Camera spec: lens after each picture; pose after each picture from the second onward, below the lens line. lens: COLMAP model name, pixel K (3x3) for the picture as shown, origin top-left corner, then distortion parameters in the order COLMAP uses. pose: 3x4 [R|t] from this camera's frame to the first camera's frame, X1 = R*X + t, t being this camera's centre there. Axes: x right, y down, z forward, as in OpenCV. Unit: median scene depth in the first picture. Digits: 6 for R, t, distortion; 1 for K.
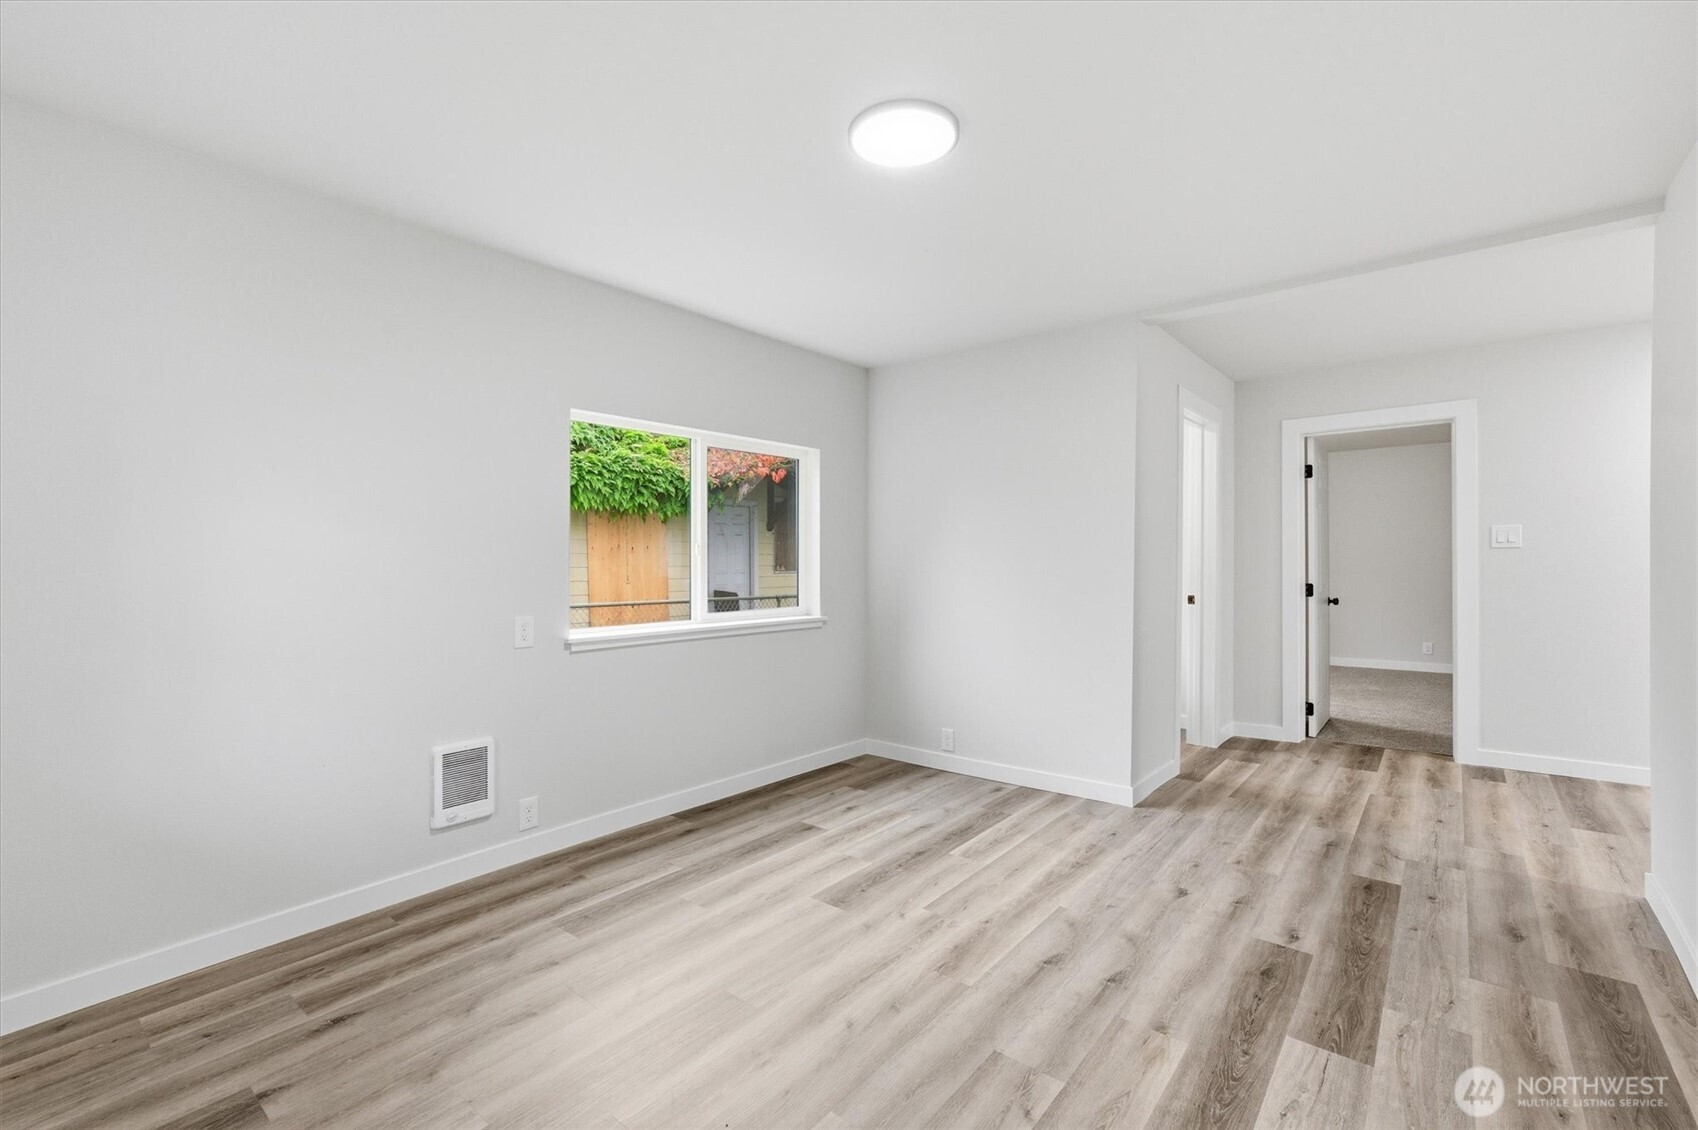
lens RADIAL K [[739.6, 0, 852.4], [0, 739.6, 565.4], [0, 0, 1]] dist [-0.002914, 0.004119]
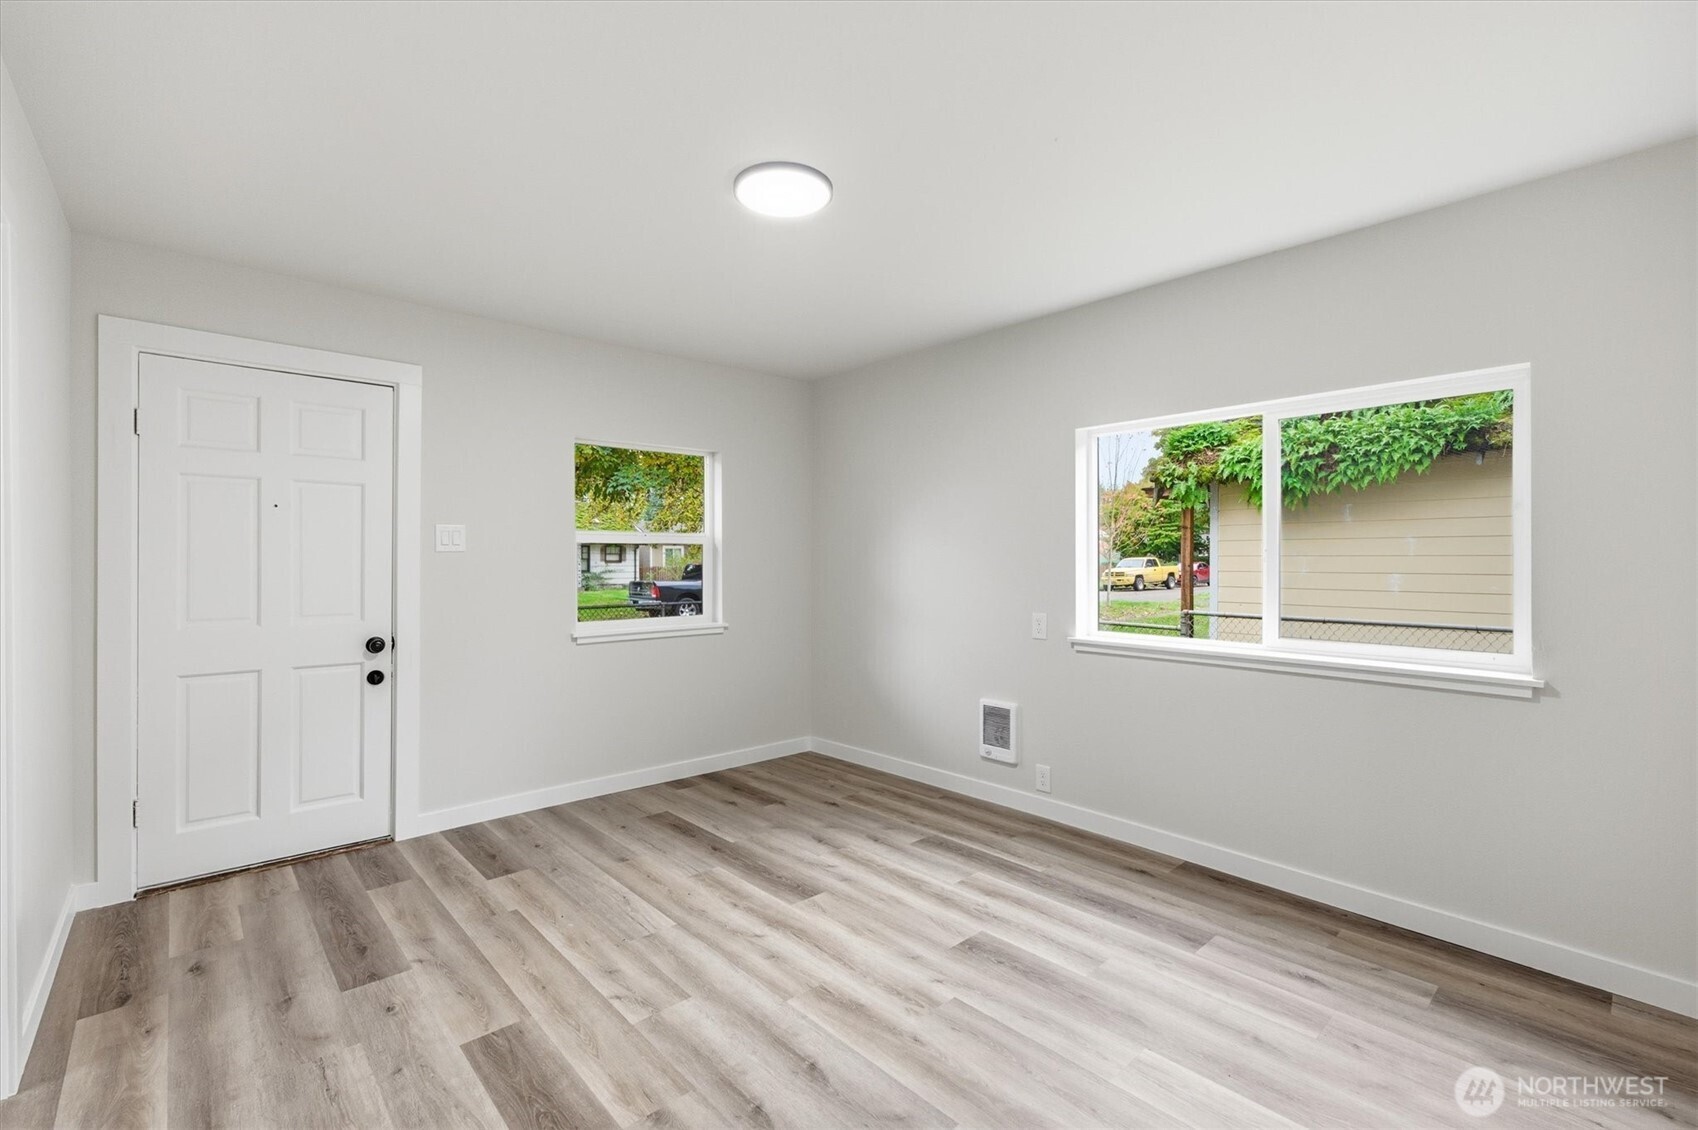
lens RADIAL K [[739.6, 0, 842.8], [0, 739.6, 560.0], [0, 0, 1]] dist [-0.002914, 0.004119]
pose [[-0.149338, -0.000281, -0.988786, 0.967519], [-0.009414, 0.999955, 0.001138, -0.019318], [0.988741, 0.009478, -0.149334, 1.045544]]
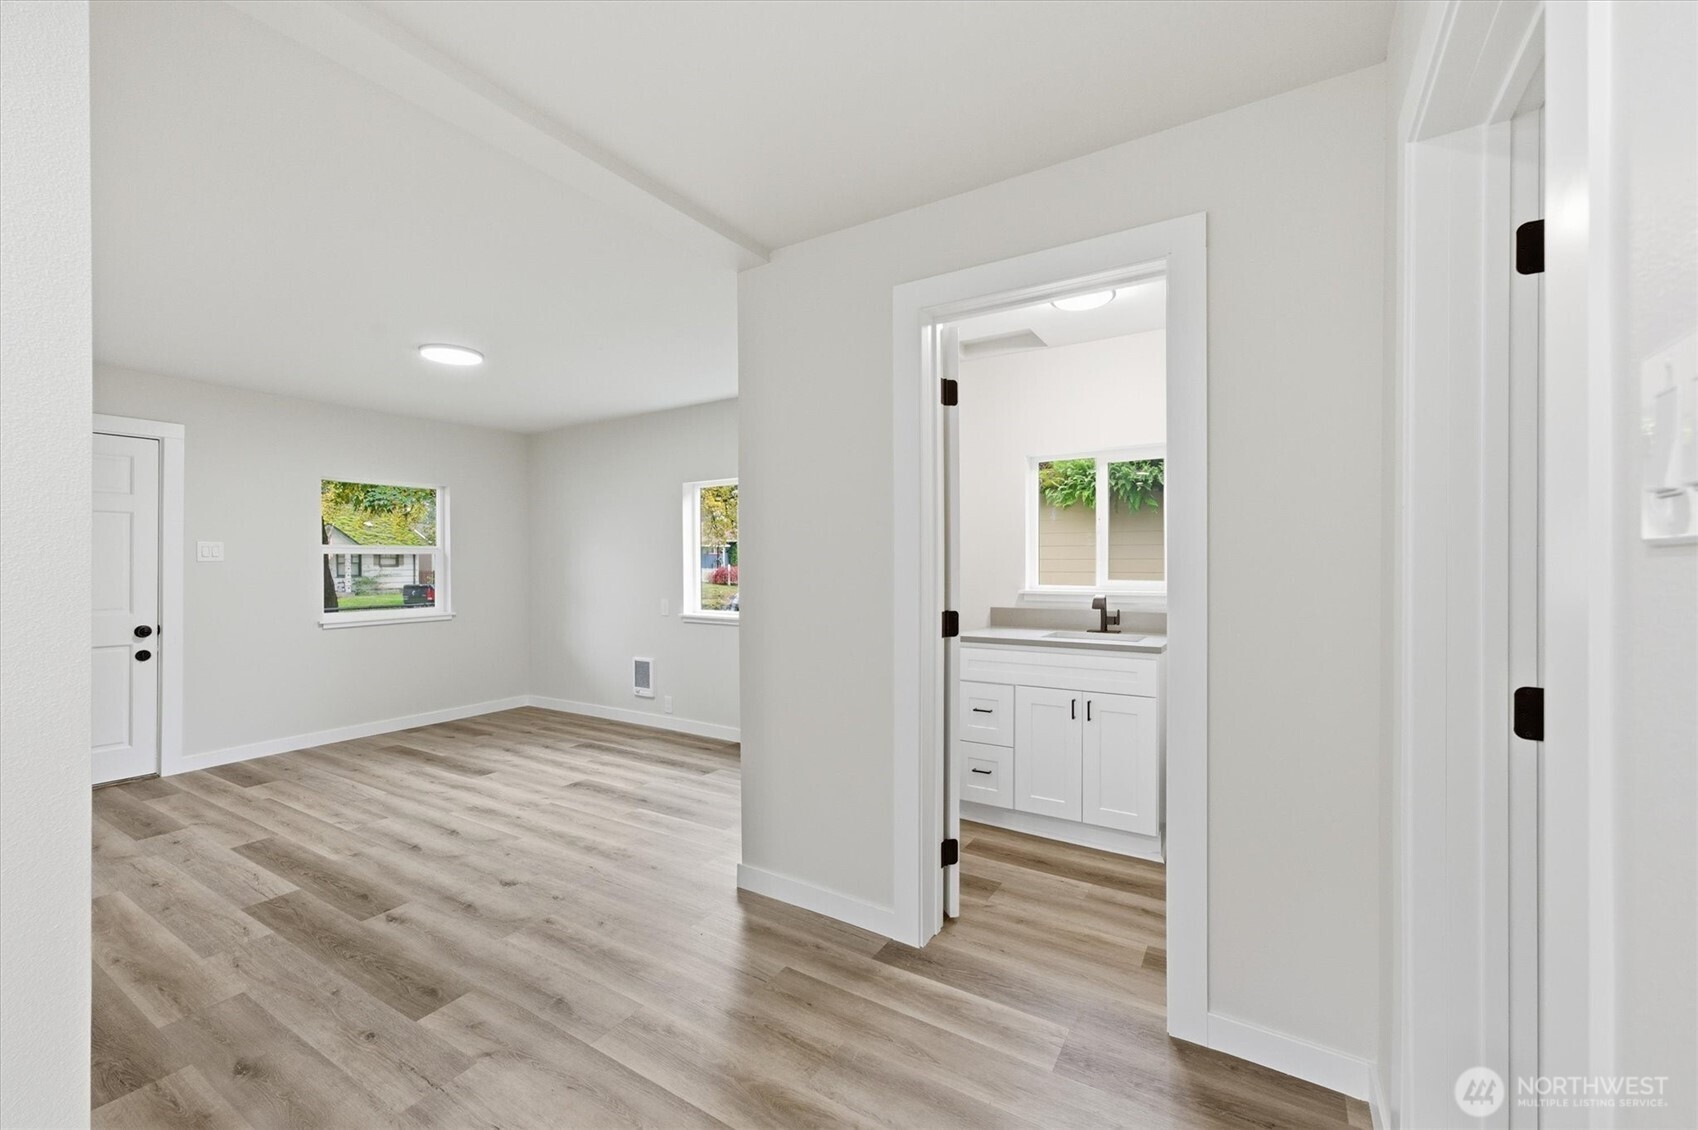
lens RADIAL K [[680.9, 0, 835.2], [0, 680.9, 563.7], [0, 0, 1]] dist [0.008486, -0.000189]
pose [[0.123293, 0.001082, -0.992370, 1.634711], [-0.006414, 0.999979, 0.000293, -0.031677], [0.992350, 0.006329, 0.123298, 1.473852]]
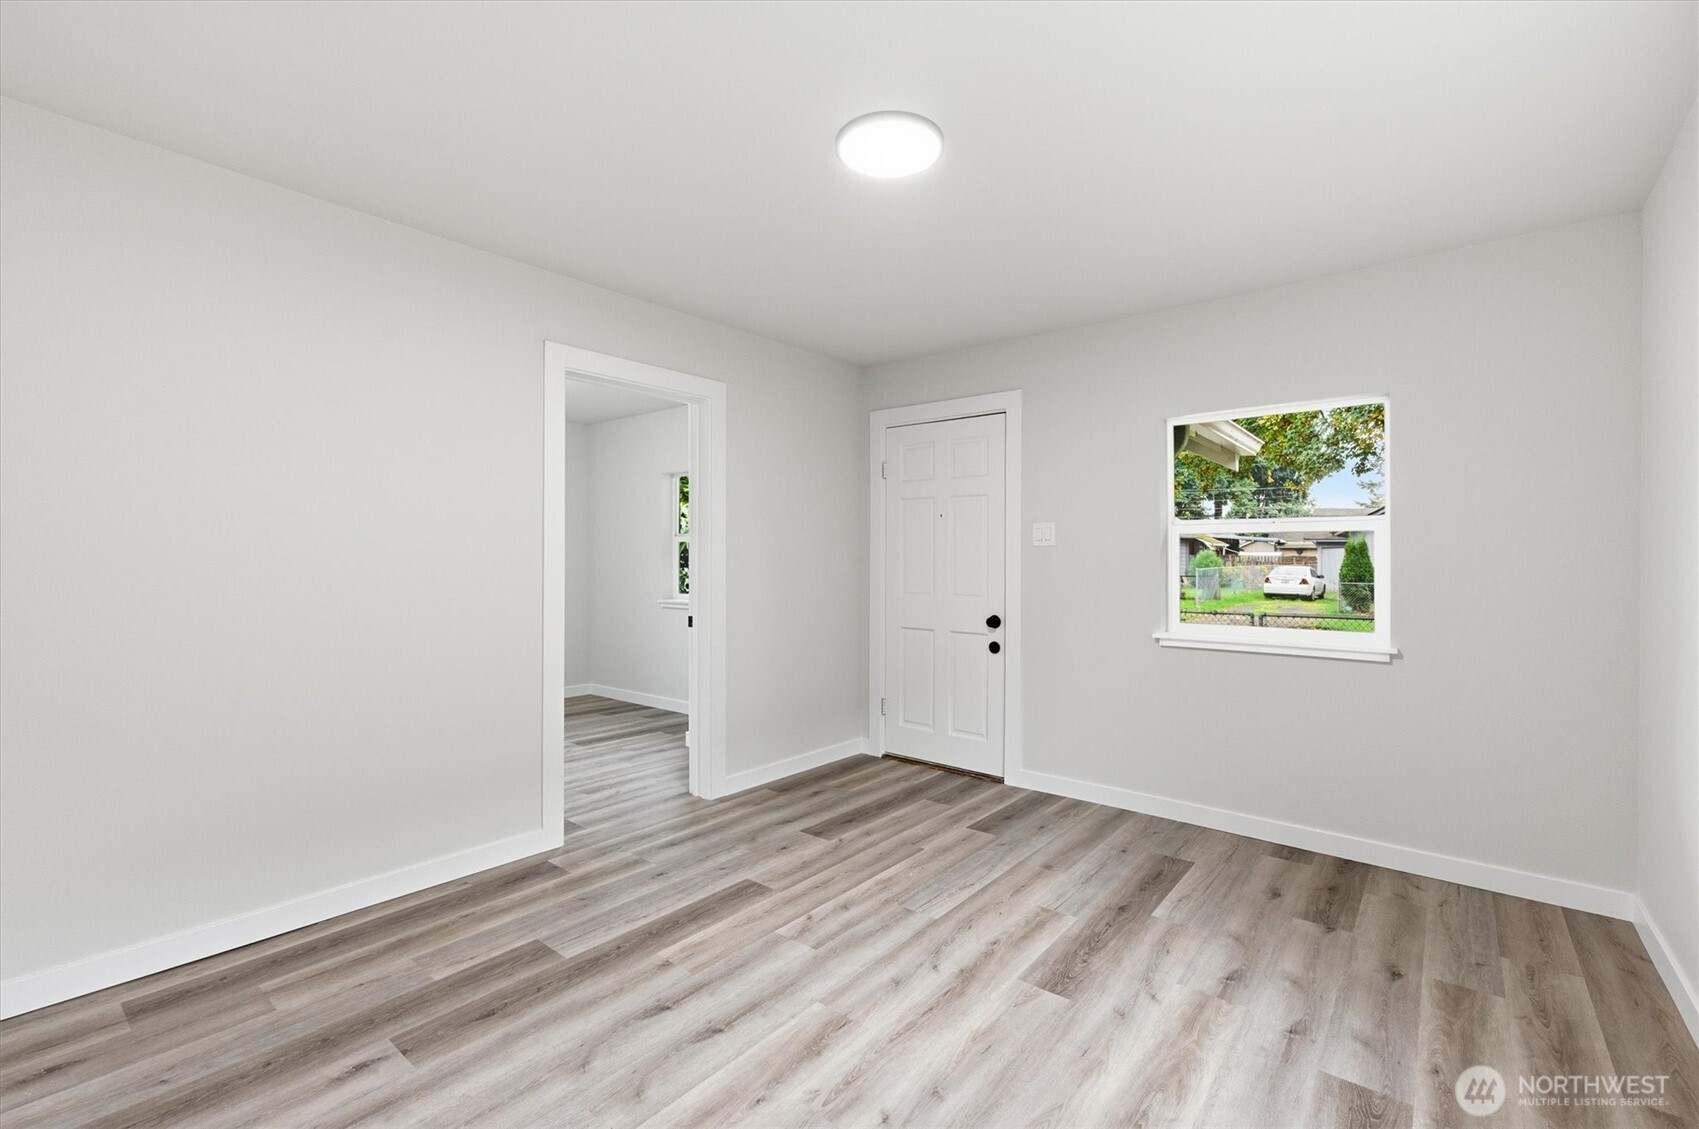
lens RADIAL K [[740.1, 0, 855.2], [0, 740.1, 563.1], [0, 0, 1]] dist [-0.002914, 0.004119]
pose [[-0.999981, -0.001836, -0.005887, 0.100903], [-0.001943, 0.999833, 0.018178, -0.017895], [0.005852, 0.018190, -0.999817, 1.679566]]
